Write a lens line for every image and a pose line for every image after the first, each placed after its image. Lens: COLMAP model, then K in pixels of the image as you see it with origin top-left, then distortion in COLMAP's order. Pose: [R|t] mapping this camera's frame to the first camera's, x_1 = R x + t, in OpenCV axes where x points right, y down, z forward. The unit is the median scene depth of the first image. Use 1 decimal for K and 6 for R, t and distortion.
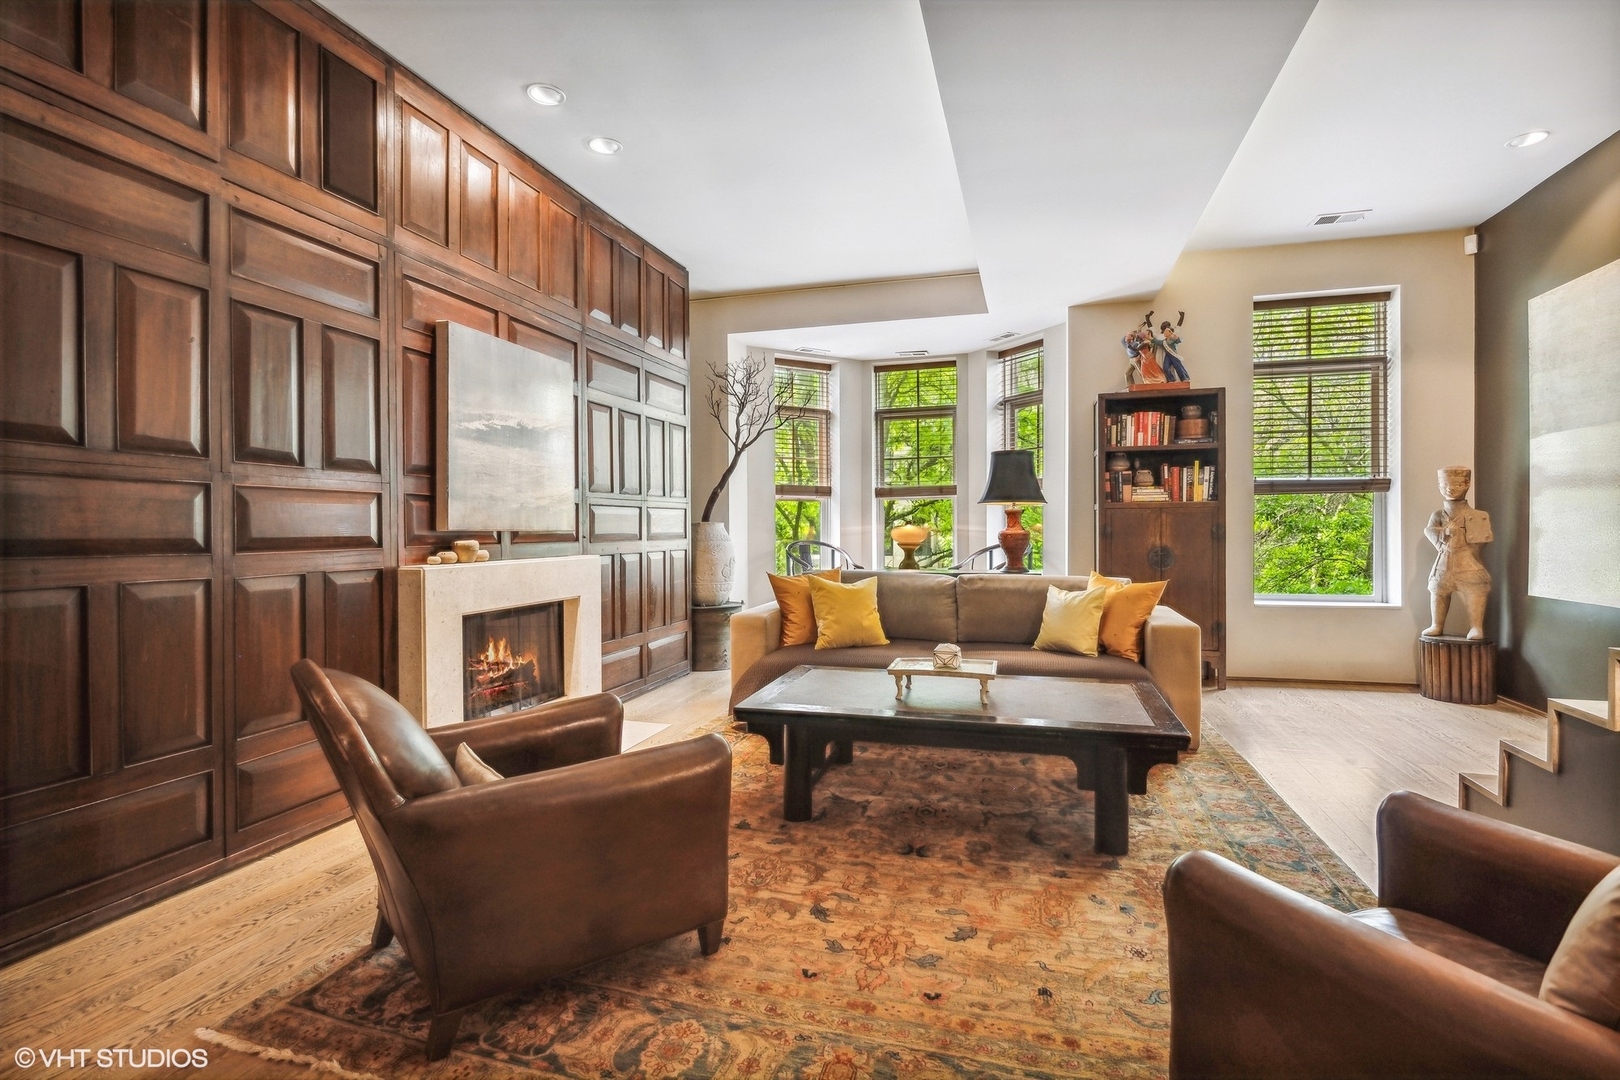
lens RADIAL K [[763.4, 0, 804.4], [0, 763.4, 537.5], [0, 0, 1]] dist [-0.002827, -0.001756]
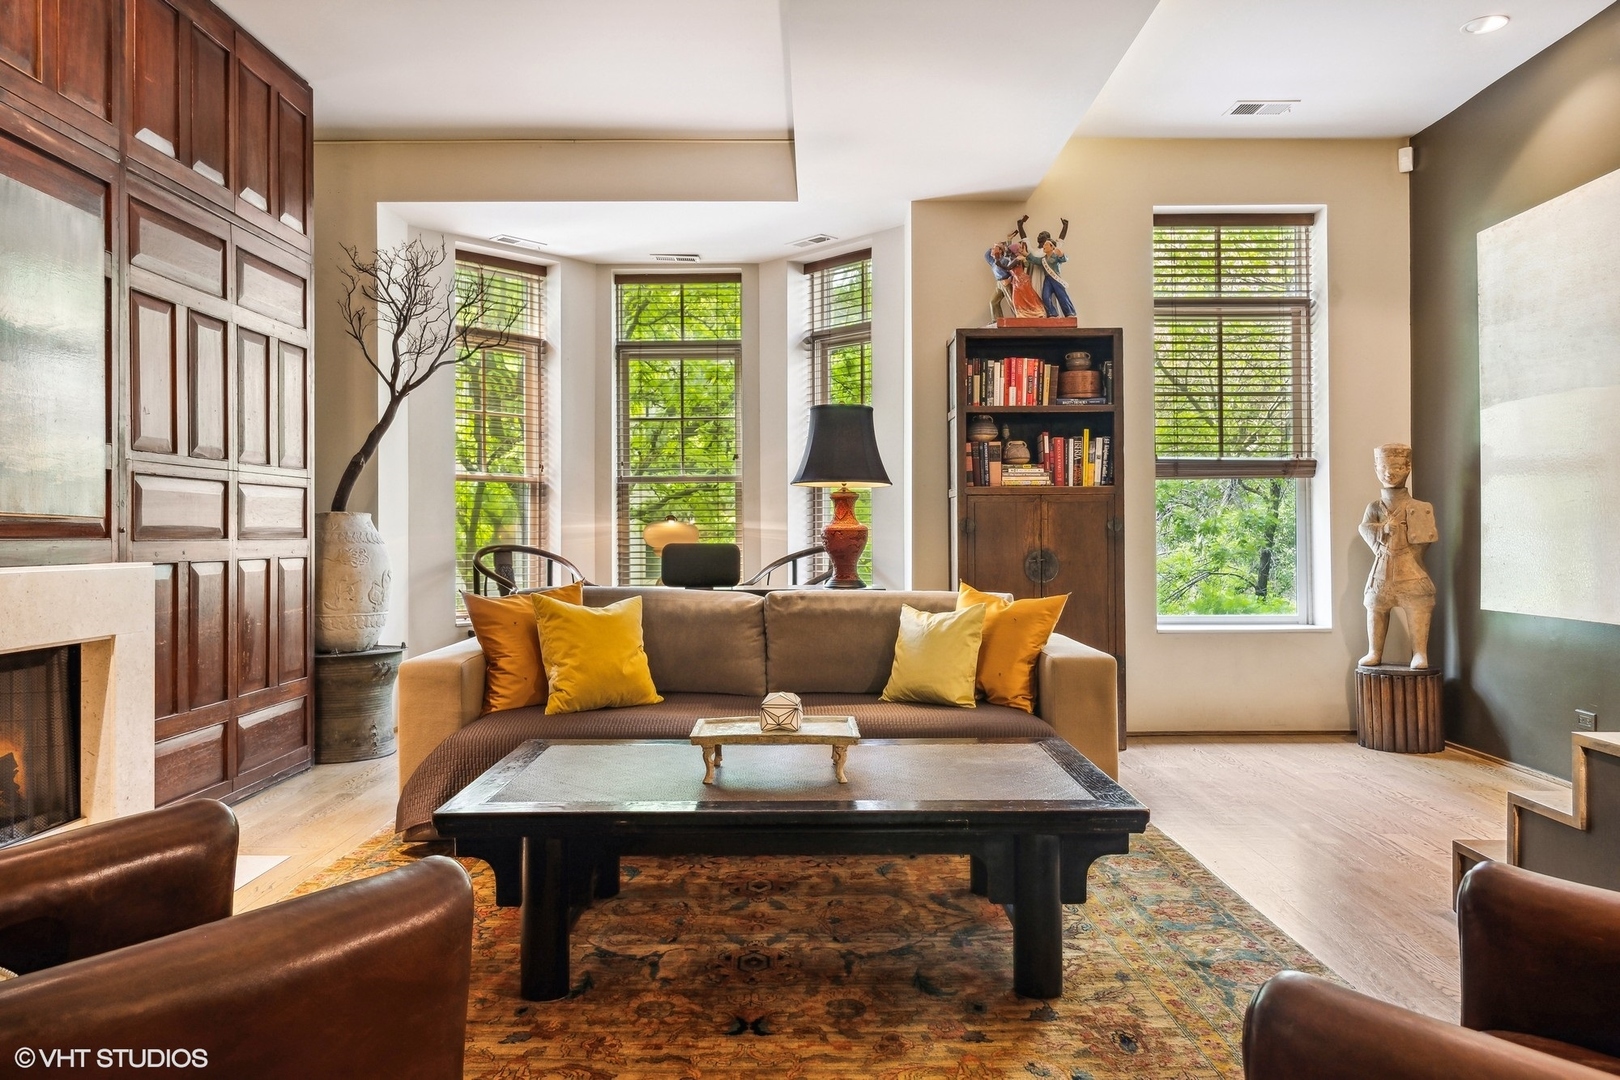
lens RADIAL K [[1153.5, 0, 800.2], [0, 1153.5, 529.3], [0, 0, 1]] dist [0.008363, -0.003556]
pose [[0.960687, 0.004710, 0.277593, -0.044611], [0.000715, 0.999811, -0.019439, 0.015171], [-0.277632, 0.018873, 0.960502, 0.047314]]
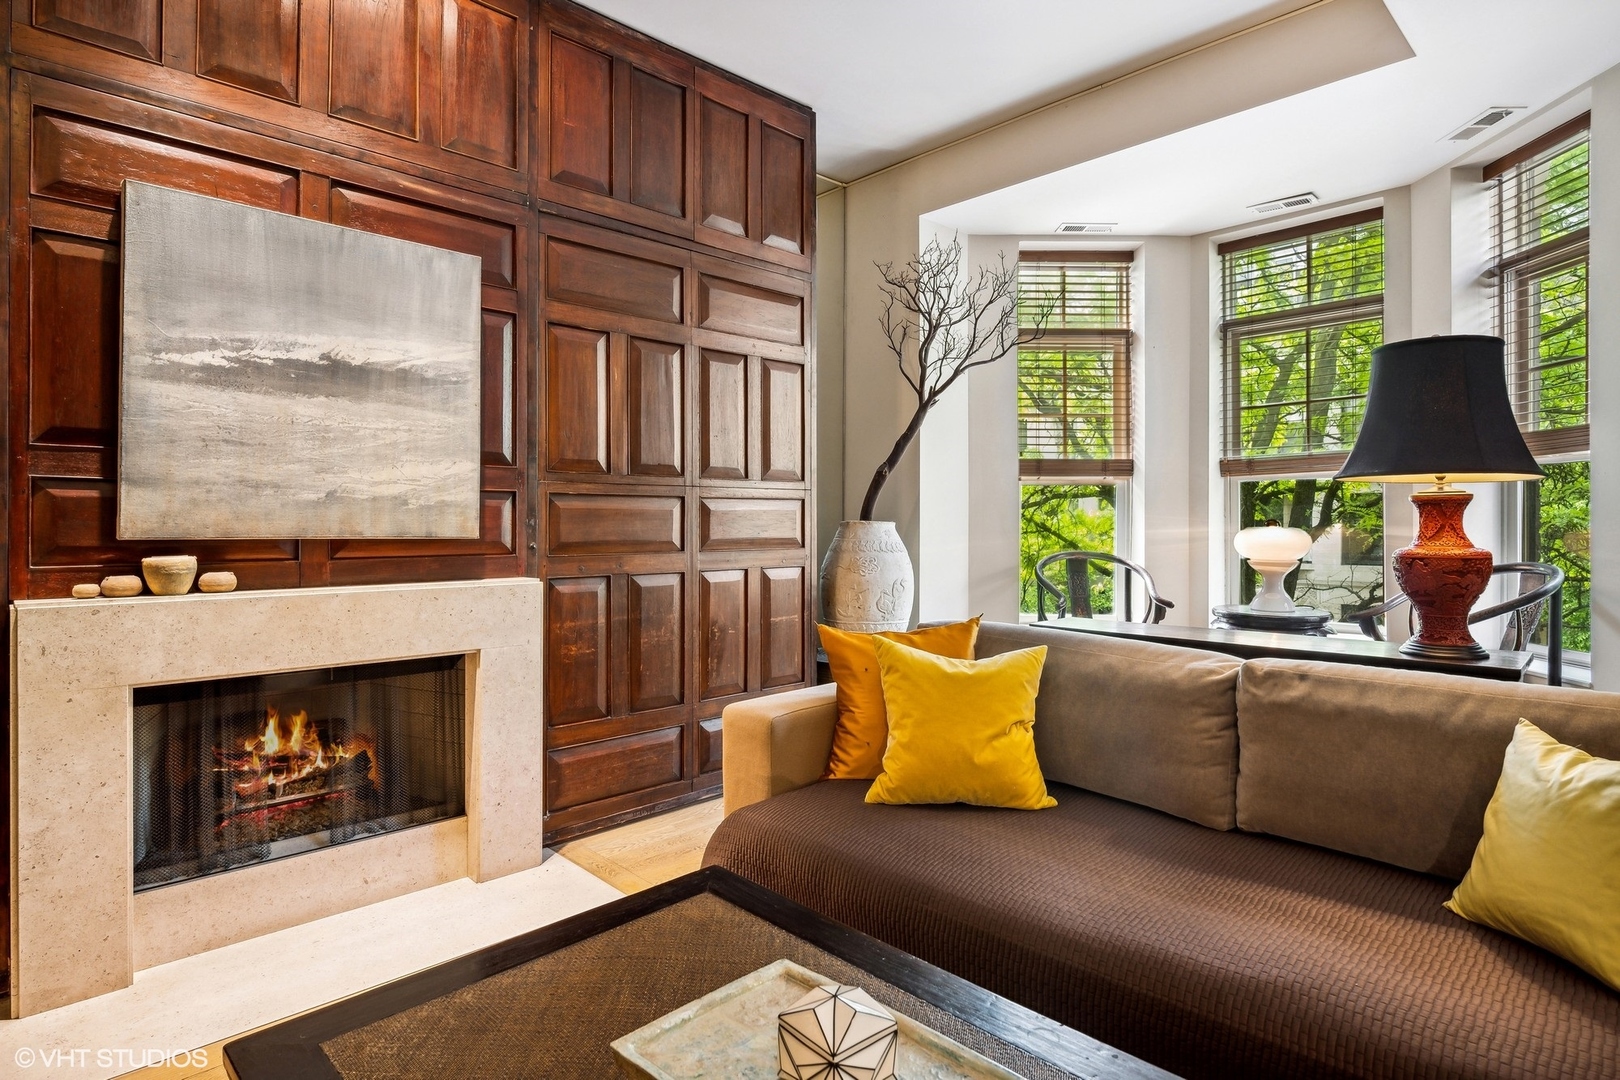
lens RADIAL K [[814.3, 0, 798.4], [0, 814.3, 556.1], [0, 0, 1]] dist [-0.044181, -0.001438]
pose [[0.860767, 0.012639, -0.508842, 0.212250], [-0.002811, 0.999794, 0.020079, -0.007068], [0.508991, -0.015853, 0.860626, 0.545578]]
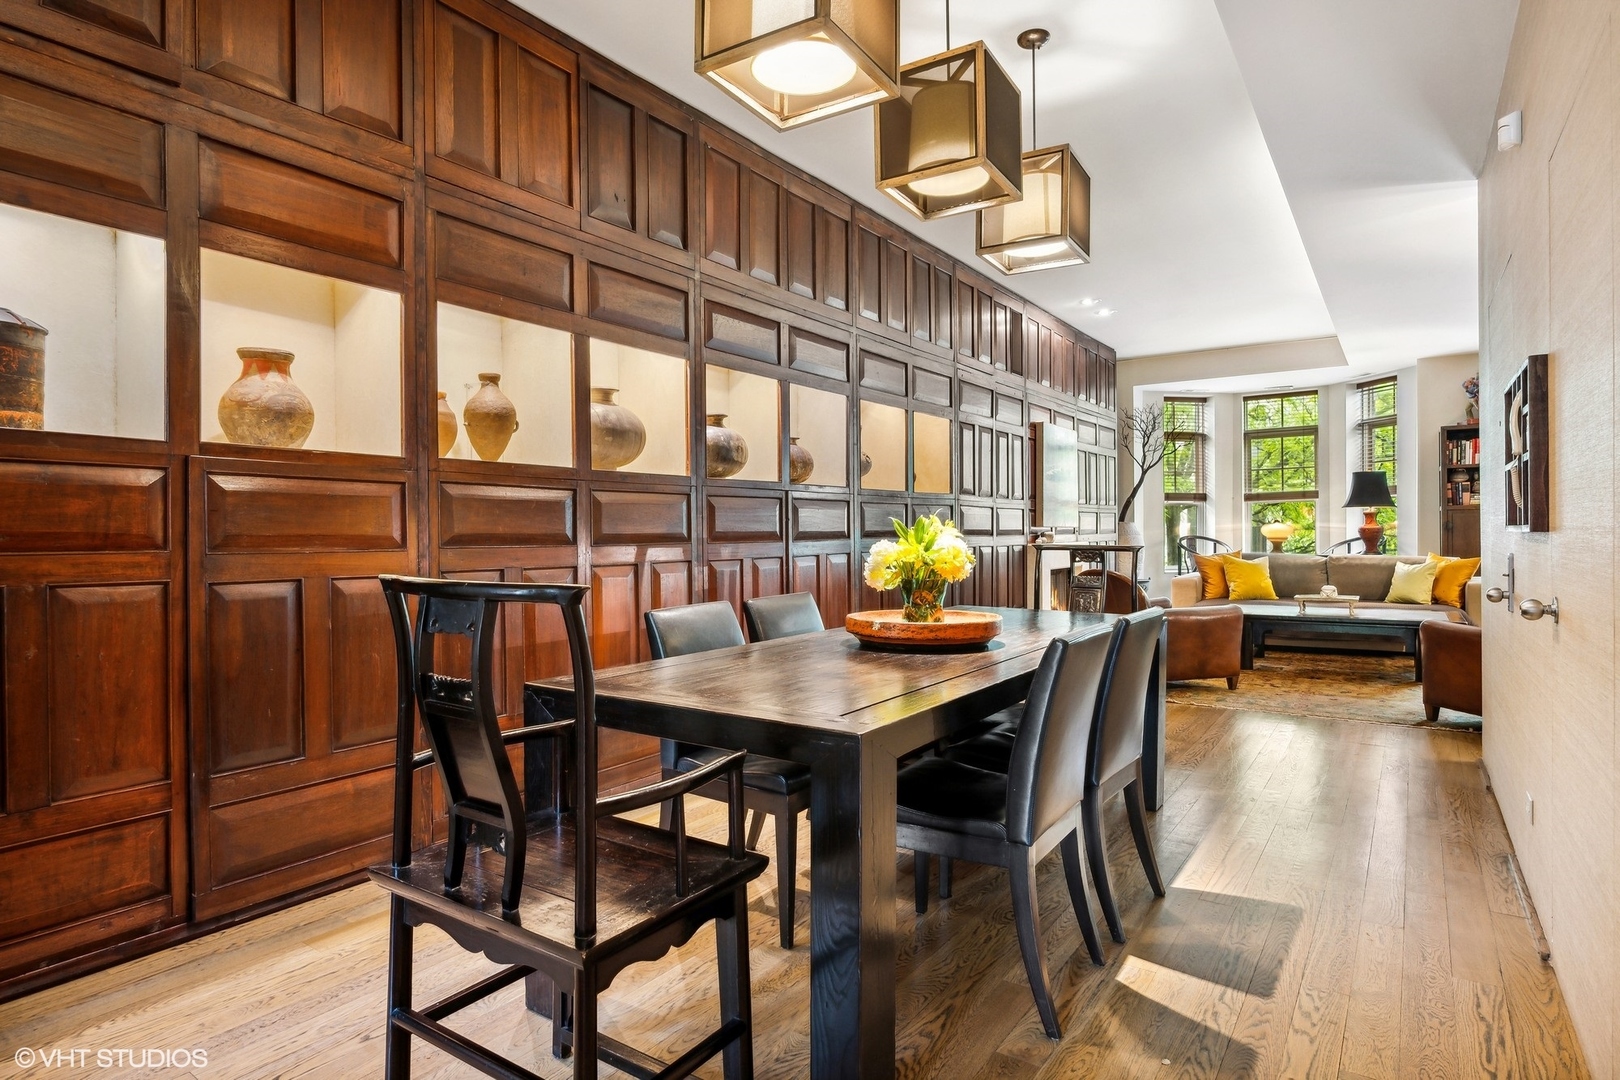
lens RADIAL K [[875.7, 0, 807.5], [0, 875.7, 529.8], [0, 0, 1]] dist [0.010533, -0.001060]
pose [[0.953664, -0.001369, -0.300871, -0.264722], [-0.001002, 0.999970, -0.007726, 0.012709], [0.300872, 0.007669, 0.953634, -0.995214]]
